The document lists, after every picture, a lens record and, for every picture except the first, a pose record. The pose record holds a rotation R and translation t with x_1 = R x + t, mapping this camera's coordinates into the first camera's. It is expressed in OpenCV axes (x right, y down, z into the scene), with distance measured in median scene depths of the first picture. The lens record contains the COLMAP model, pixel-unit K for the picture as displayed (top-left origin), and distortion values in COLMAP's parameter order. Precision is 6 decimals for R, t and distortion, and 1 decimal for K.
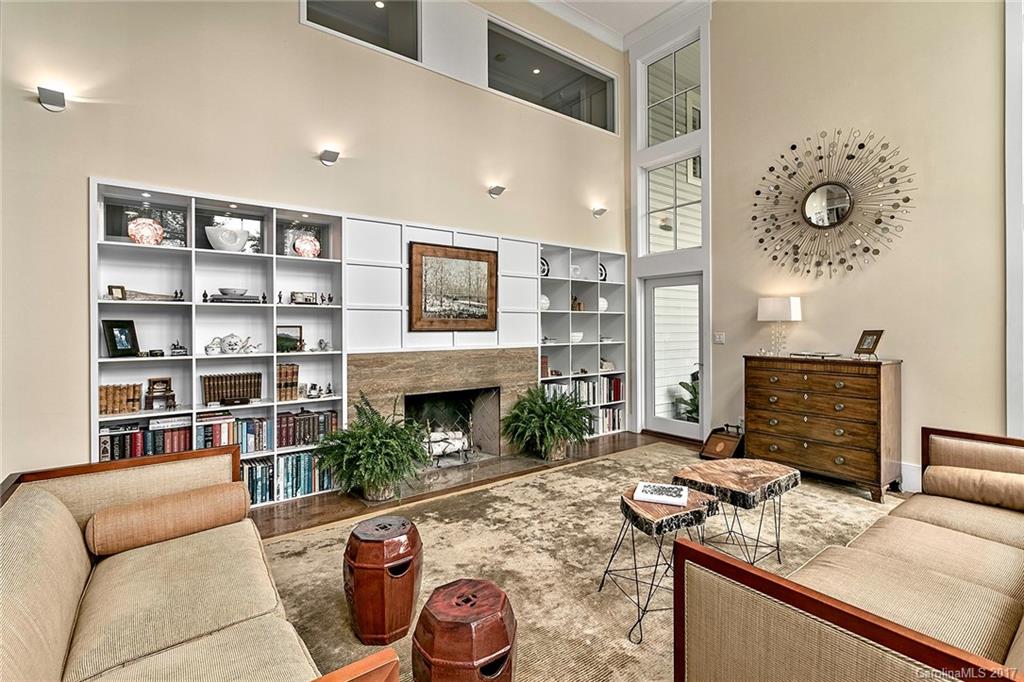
lens RADIAL K [[479.1, 0, 513.6], [0, 479.1, 331.5], [0, 0, 1]] dist [0.000946, 0.000002]
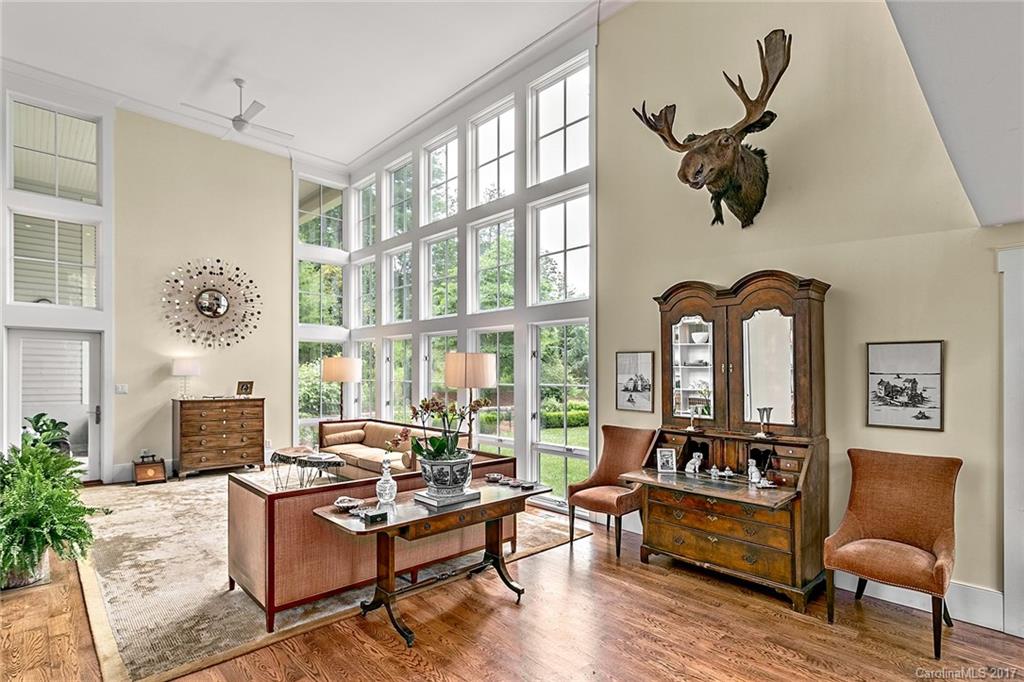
lens RADIAL K [[500.1, 0, 513.2], [0, 500.1, 371.2], [0, 0, 1]] dist [-0.000057, -0.000018]
pose [[-0.106696, 0.005056, 0.994279, -1.191326], [0.002974, 0.999984, -0.004766, -0.028114], [-0.994287, 0.002448, -0.106709, 0.194893]]
